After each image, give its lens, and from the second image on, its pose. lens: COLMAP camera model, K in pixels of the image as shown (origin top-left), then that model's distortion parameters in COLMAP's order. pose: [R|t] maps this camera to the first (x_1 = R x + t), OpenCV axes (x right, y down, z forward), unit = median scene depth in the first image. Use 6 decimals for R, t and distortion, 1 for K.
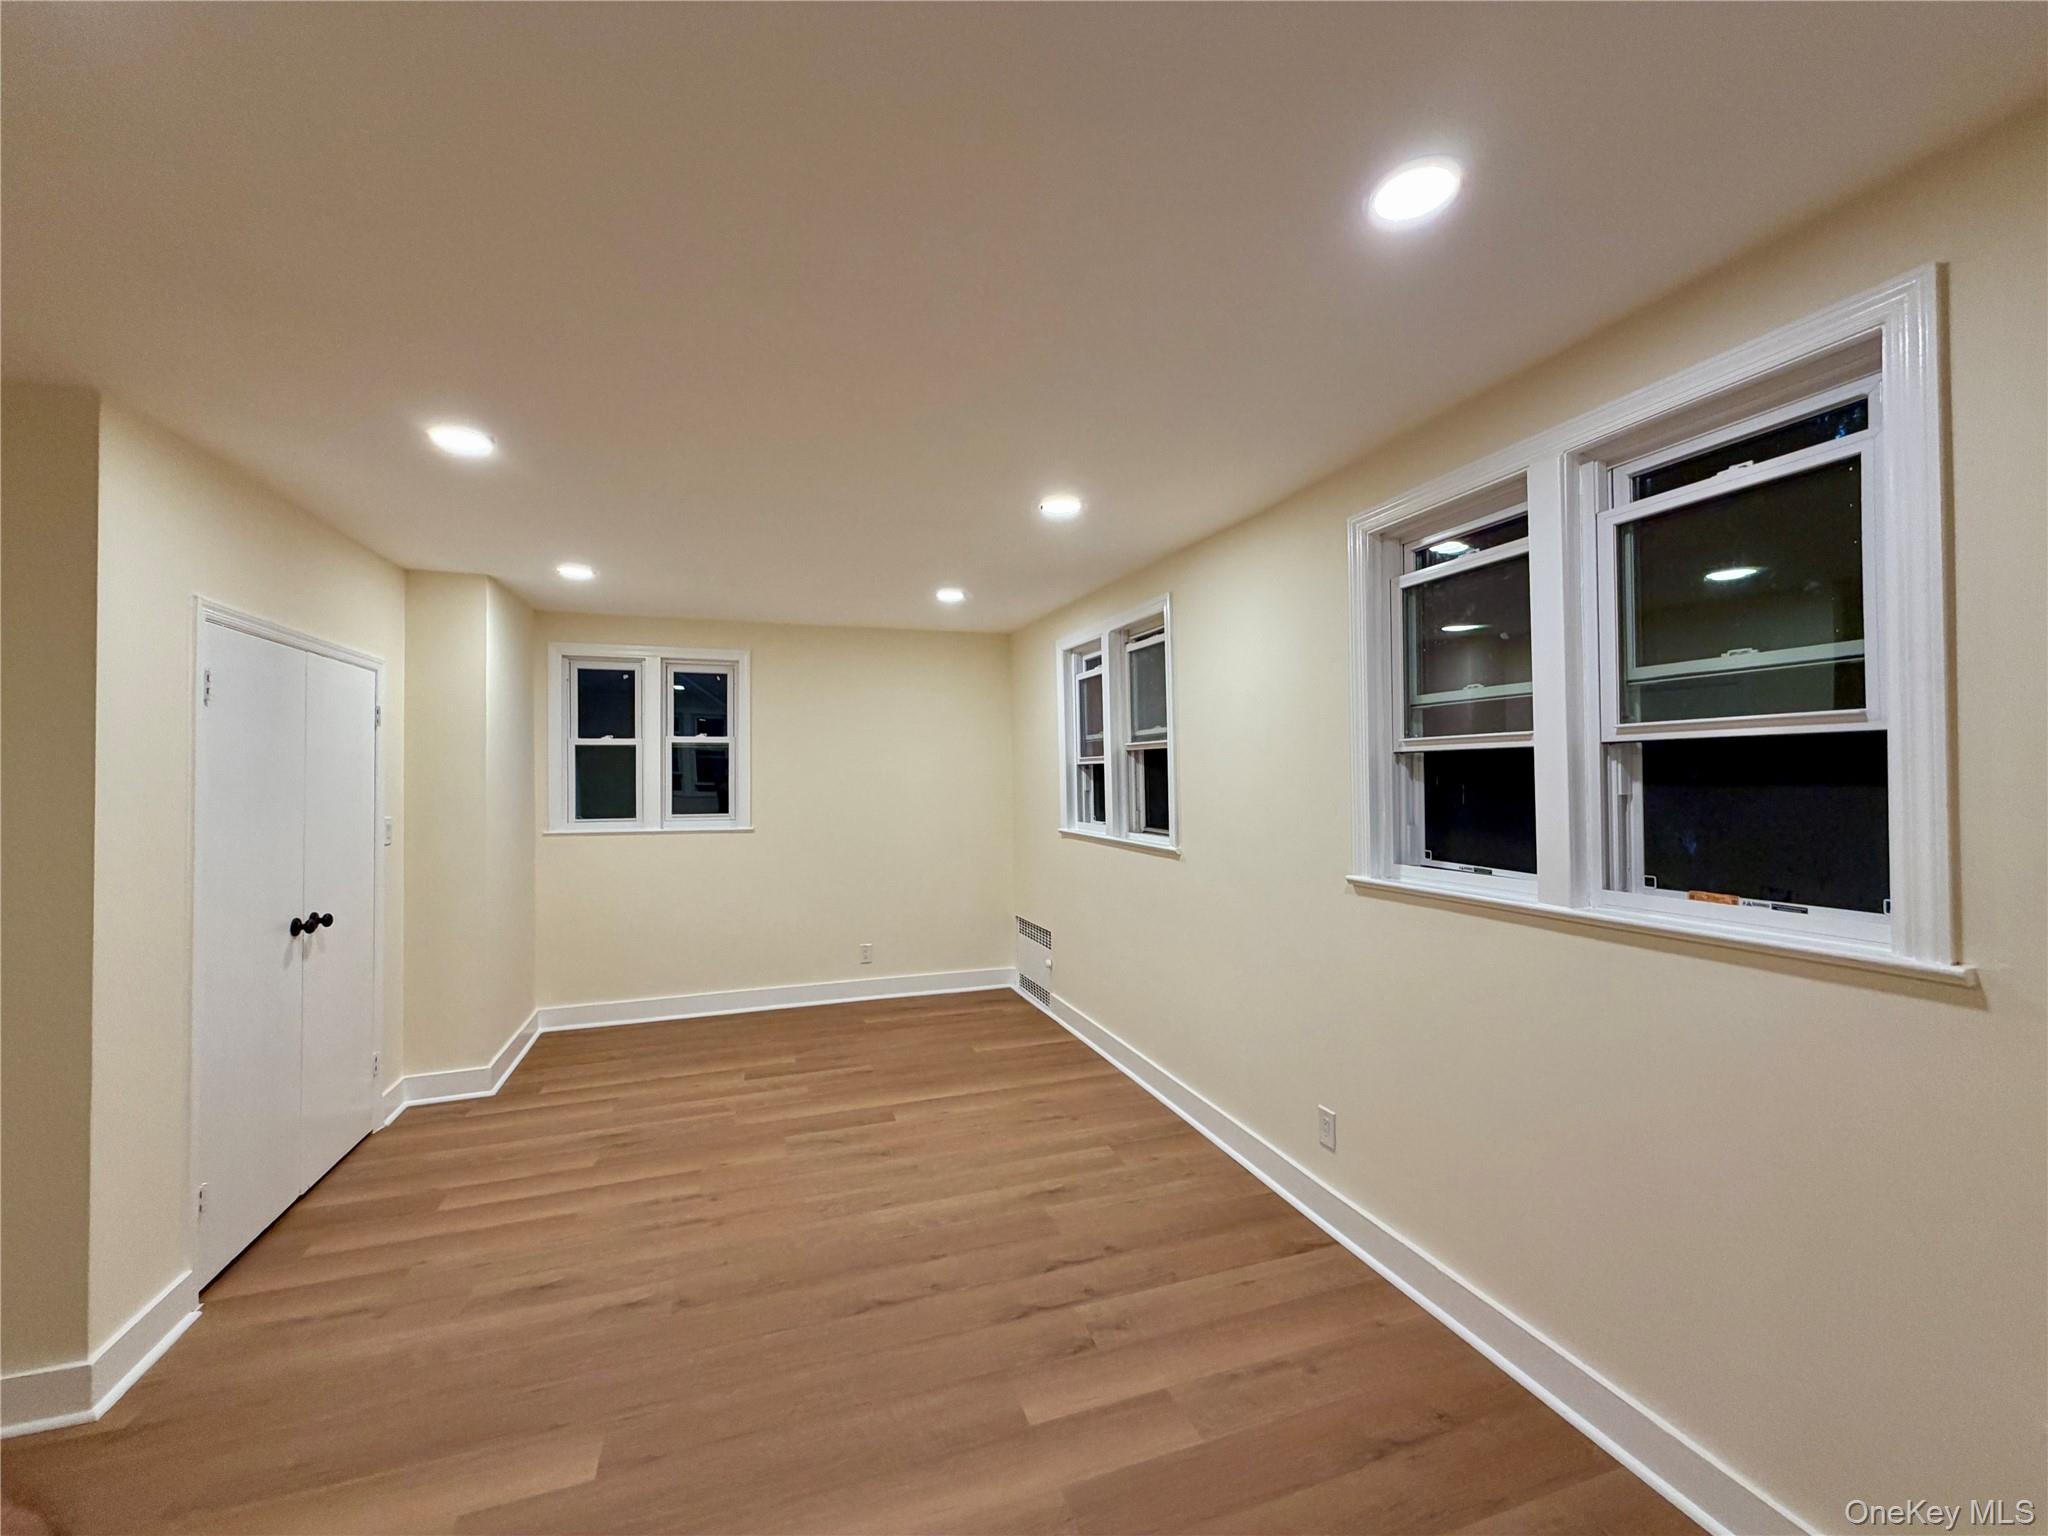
lens RADIAL K [[826.1, 0, 1024.0], [0, 826.1, 765.9], [0, 0, 1]] dist [0.001571, -0.000071]
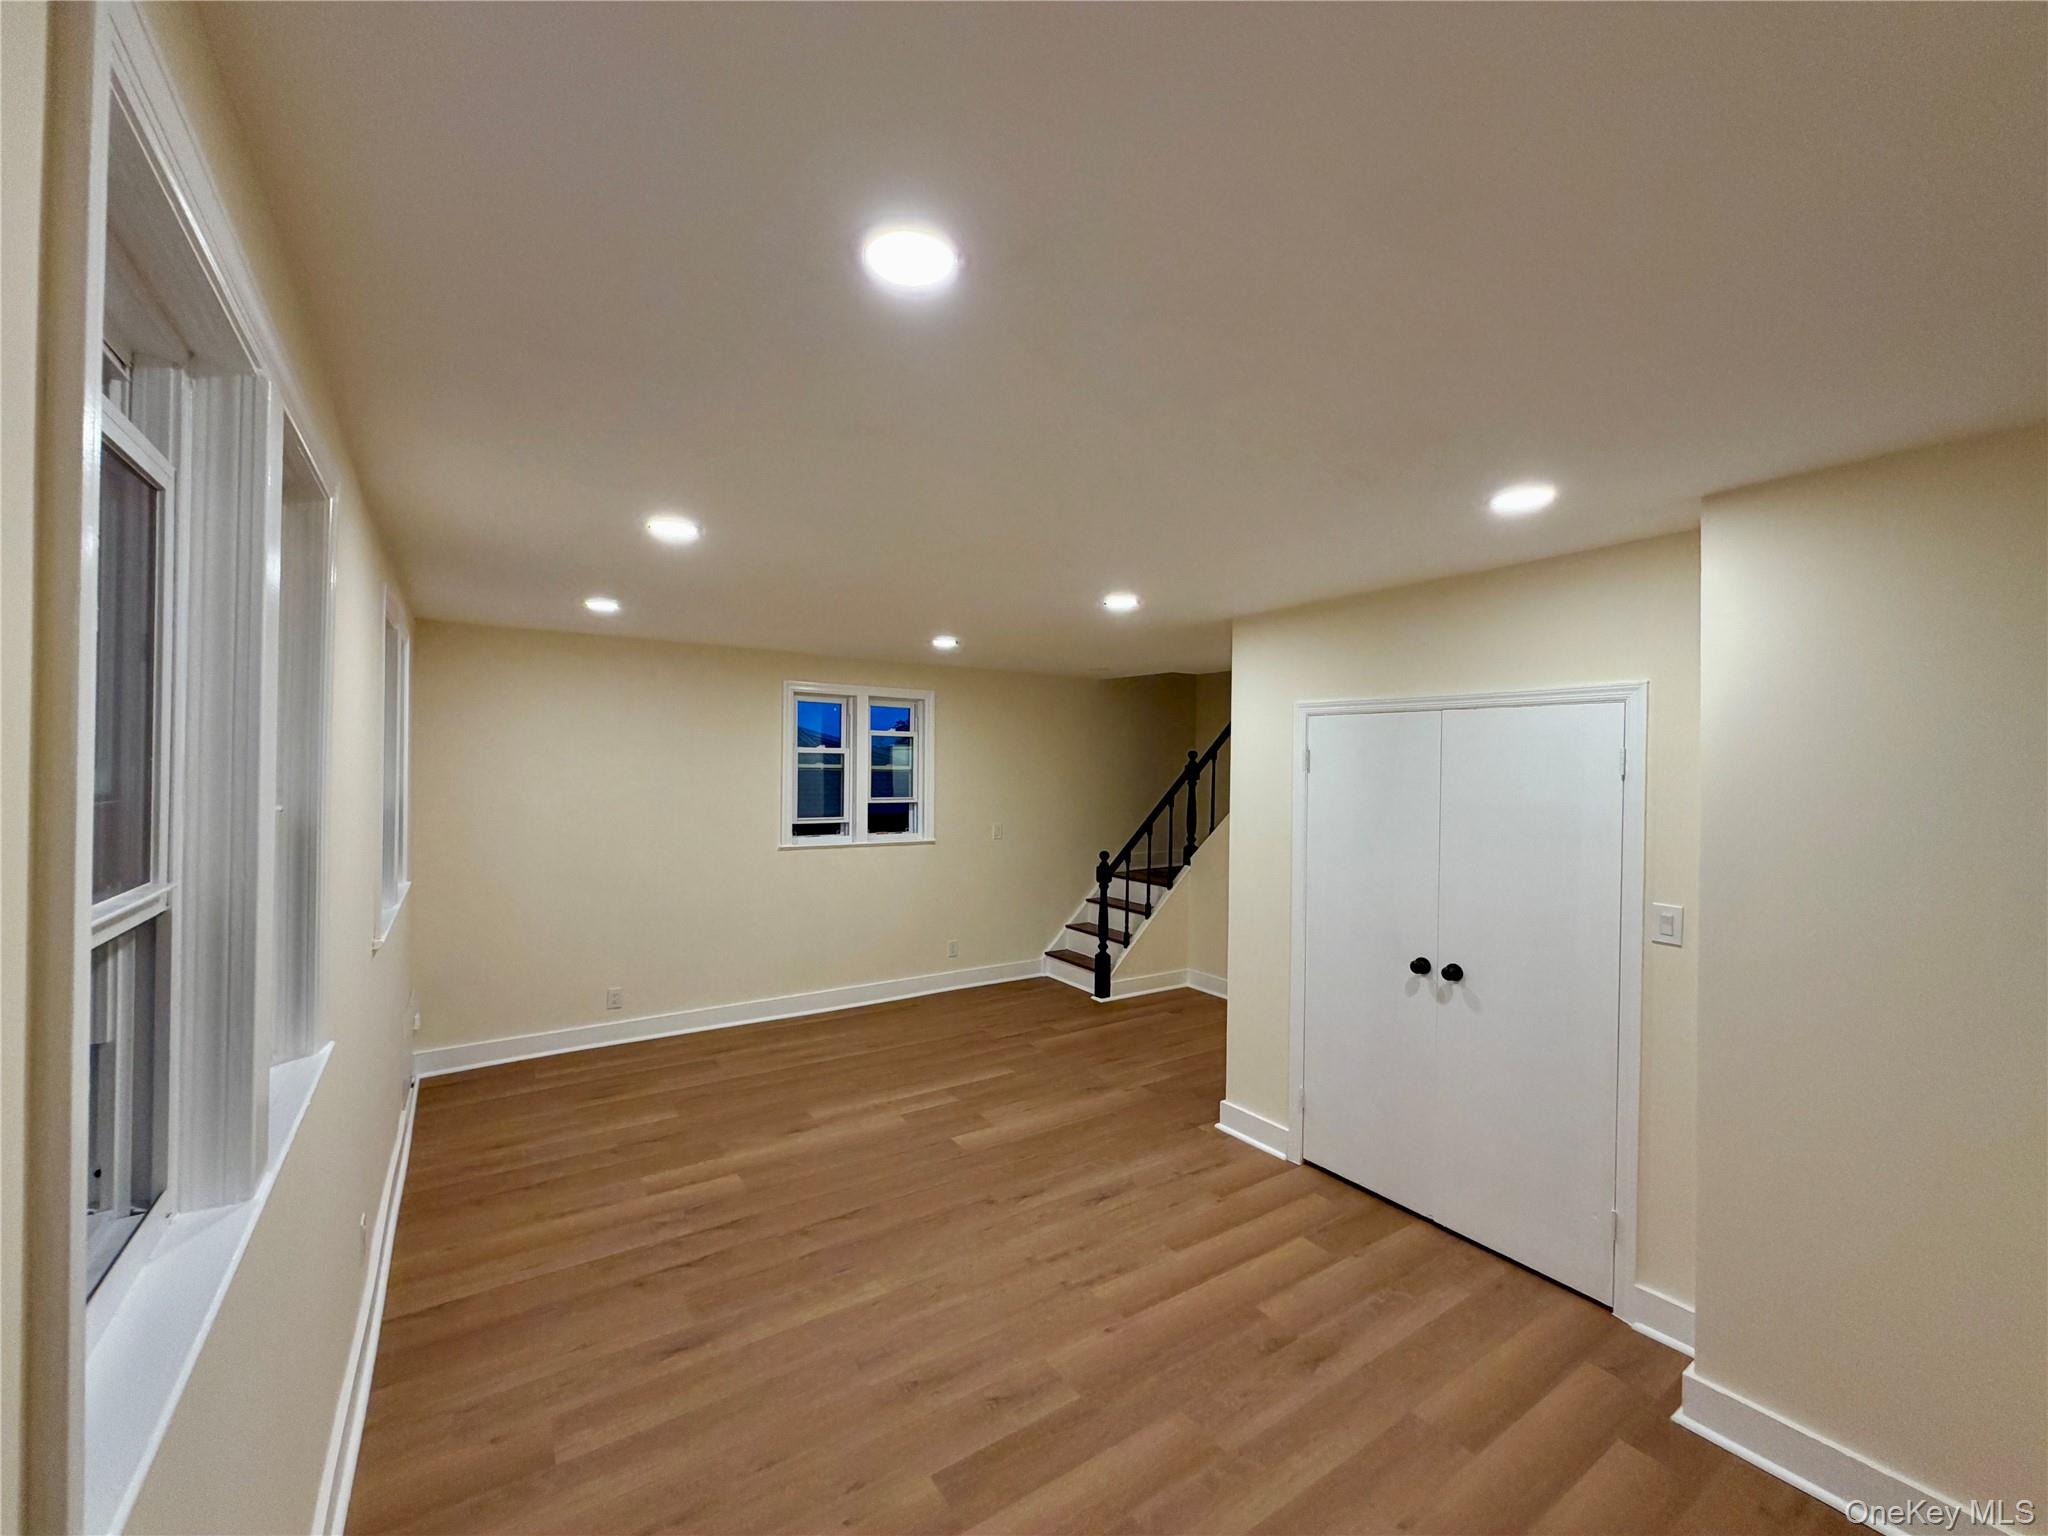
lens RADIAL K [[826.1, 0, 1030.3], [0, 826.1, 767.1], [0, 0, 1]] dist [0.001571, -0.000071]
pose [[-0.964288, -0.002565, -0.264845, -0.088837], [-0.000033, 0.999954, -0.009564, -0.062820], [0.264857, -0.009214, -0.964244, 2.009731]]
